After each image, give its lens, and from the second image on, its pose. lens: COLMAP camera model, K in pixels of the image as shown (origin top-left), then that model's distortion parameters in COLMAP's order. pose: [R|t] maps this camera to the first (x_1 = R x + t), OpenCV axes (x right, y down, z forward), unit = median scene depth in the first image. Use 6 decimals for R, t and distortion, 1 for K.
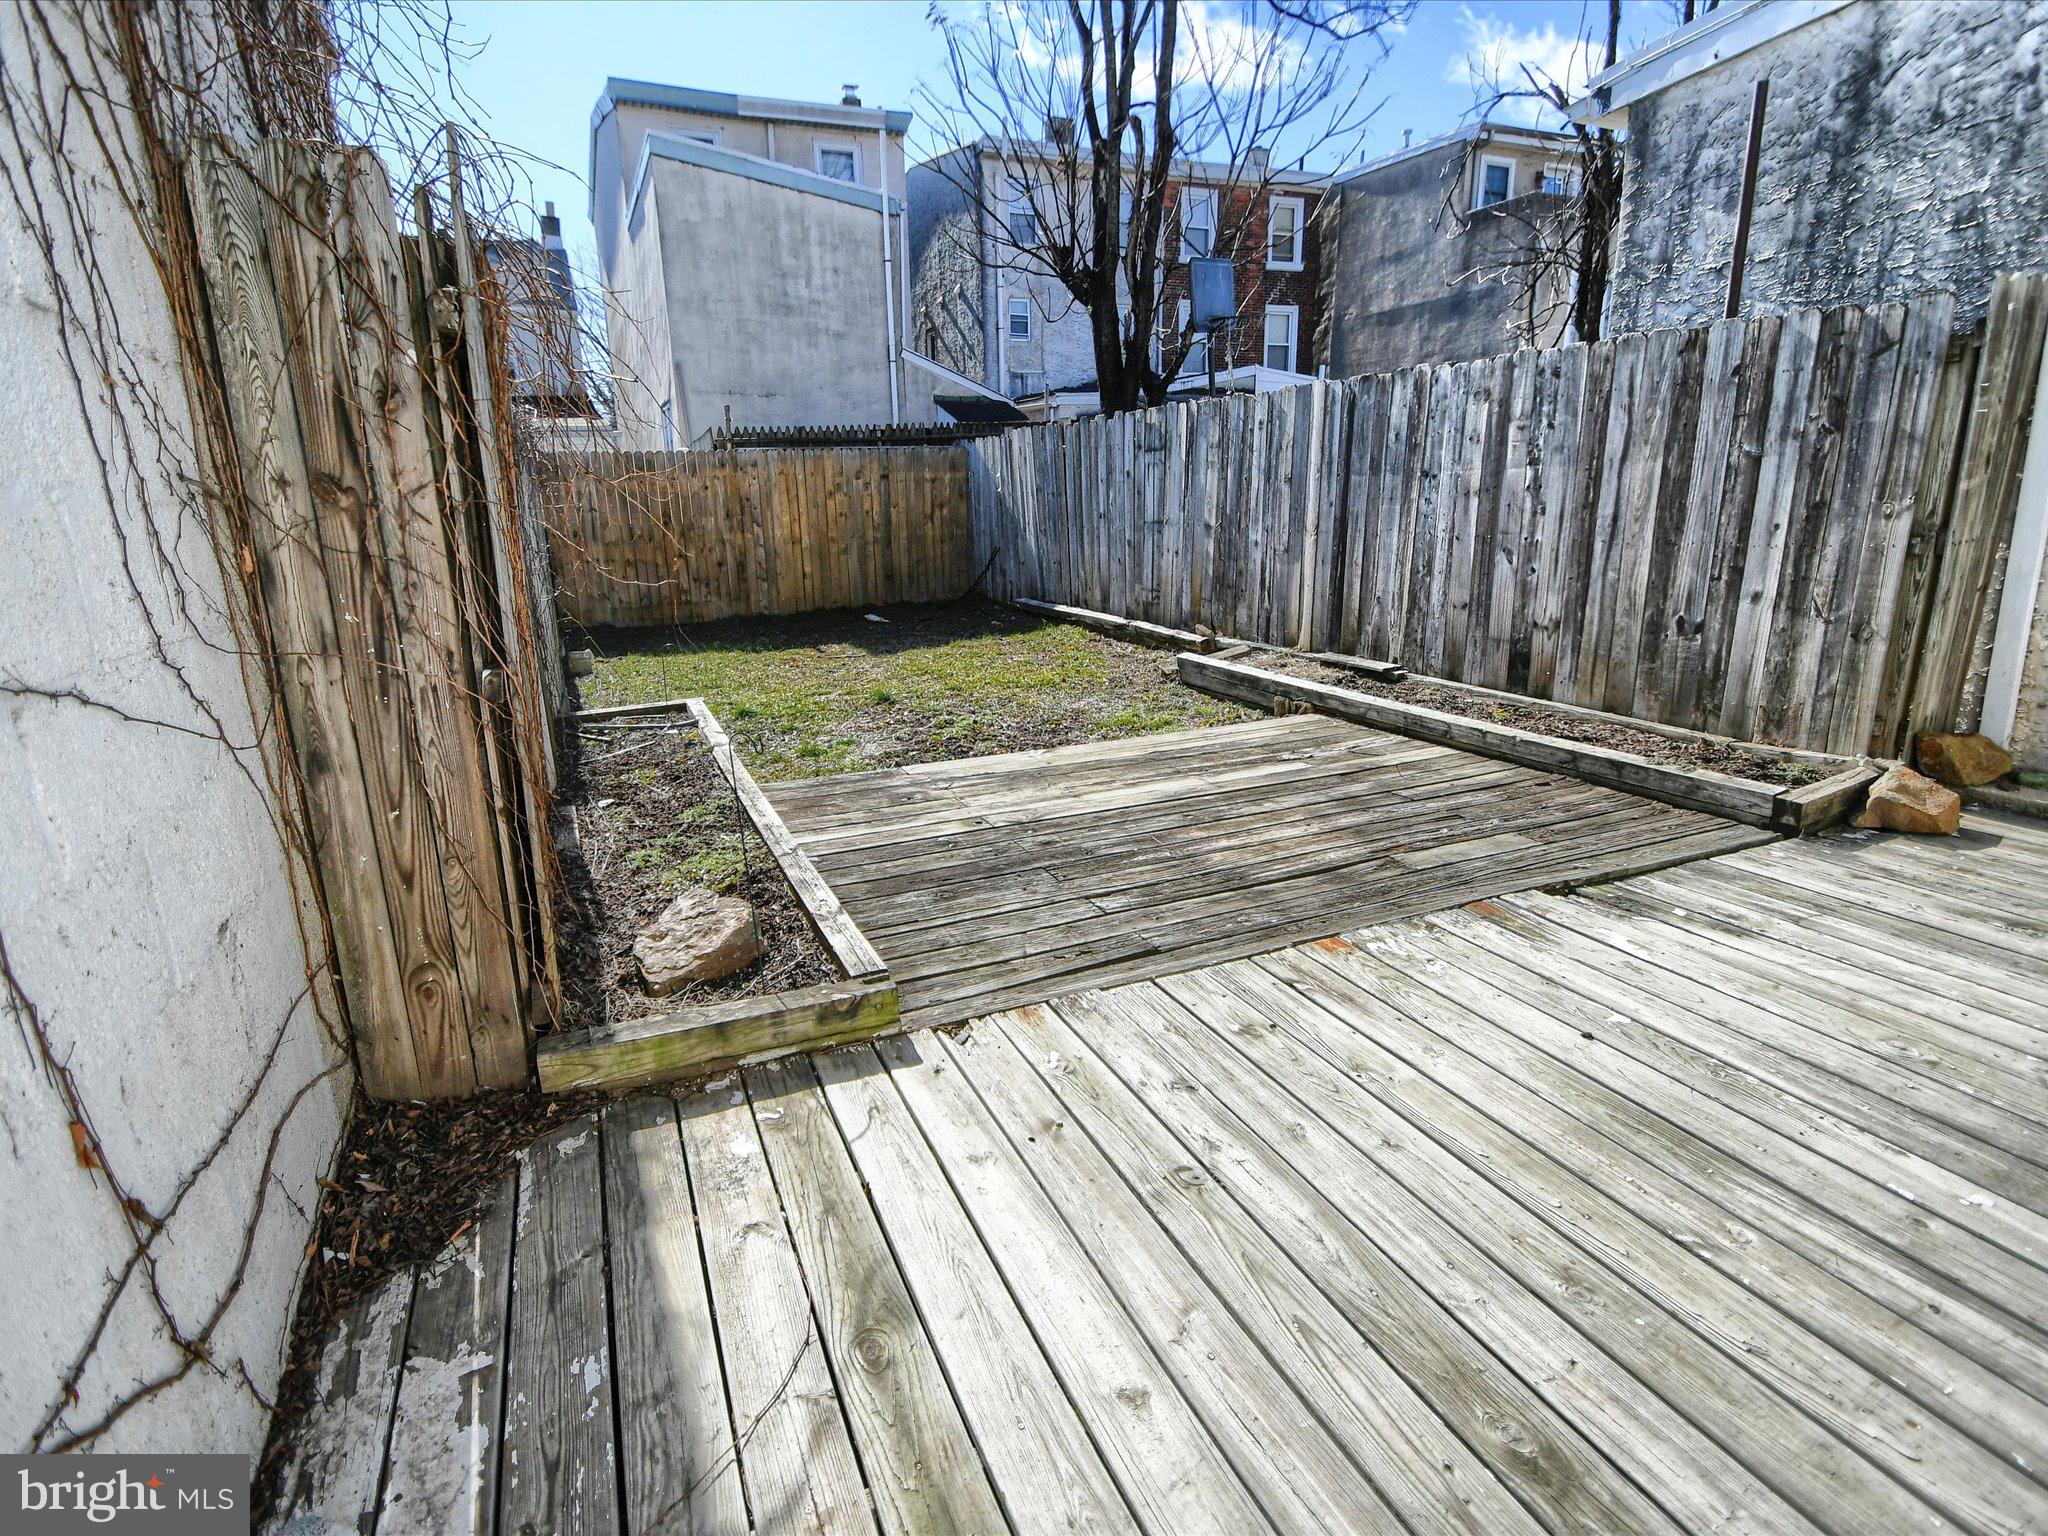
lens RADIAL K [[1002.9, 0, 1022.2], [0, 1002.9, 767.3], [0, 0, 1]] dist [-0.000892, -0.000758]
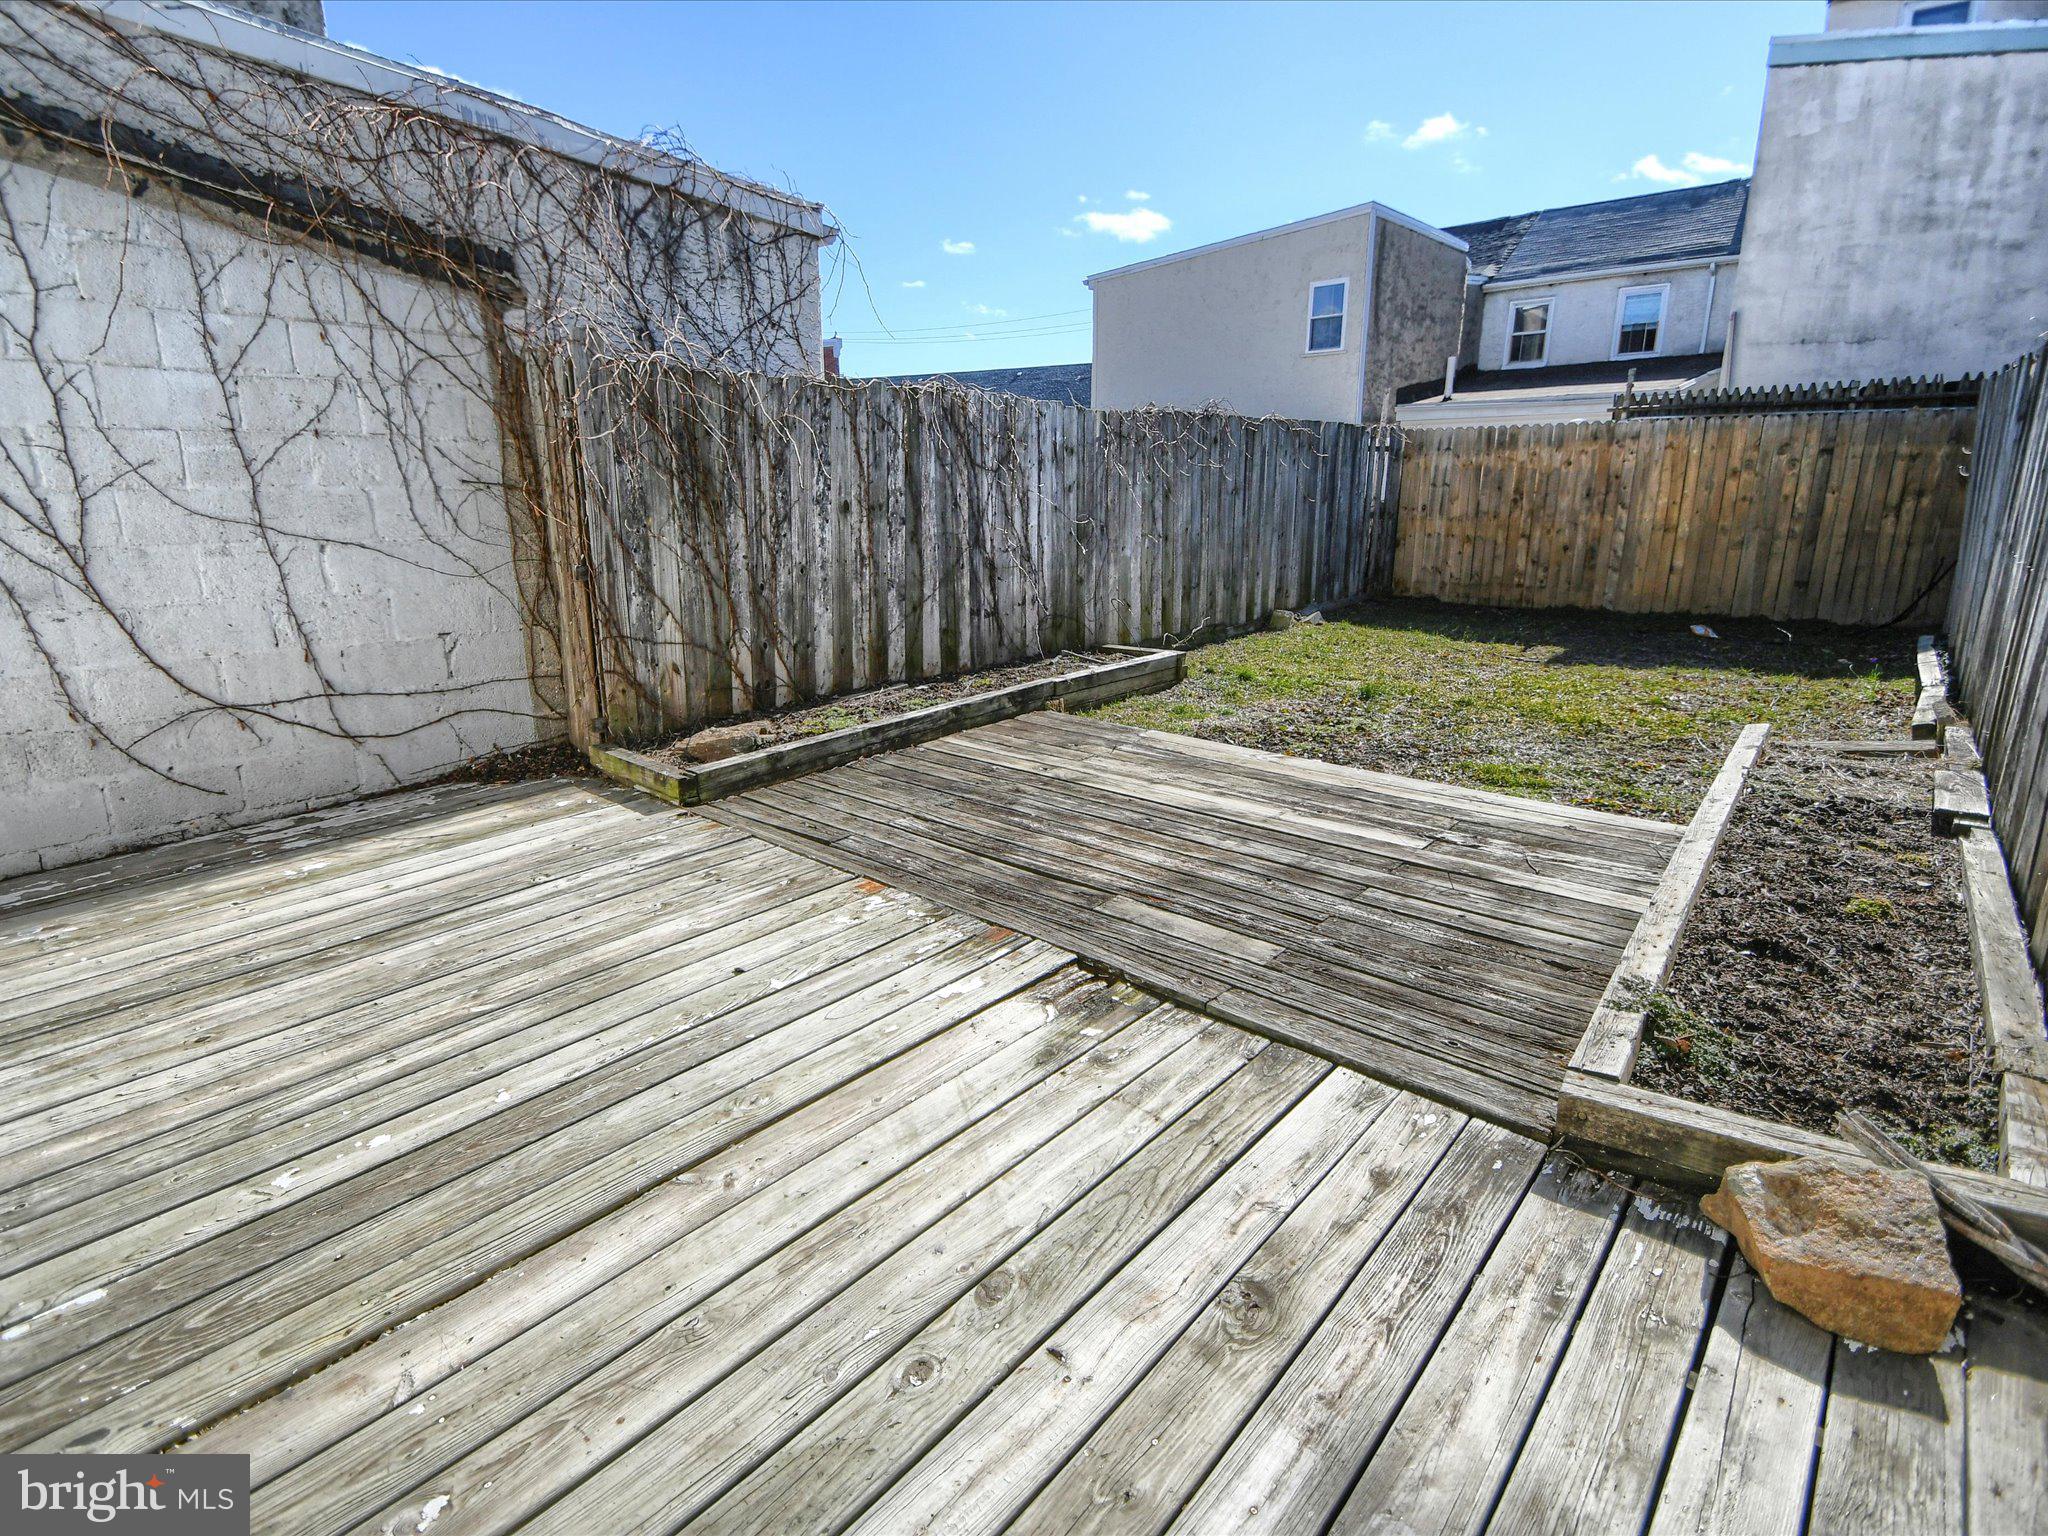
lens RADIAL K [[1066.5, 0, 1017.1], [0, 1066.5, 762.4], [0, 0, 1]] dist [-0.006150, -0.006159]
pose [[0.421302, 0.256220, -0.869975, 0.997370], [-0.241597, 0.956306, 0.164648, -0.145537], [0.874149, 0.140816, 0.464796, 0.384112]]
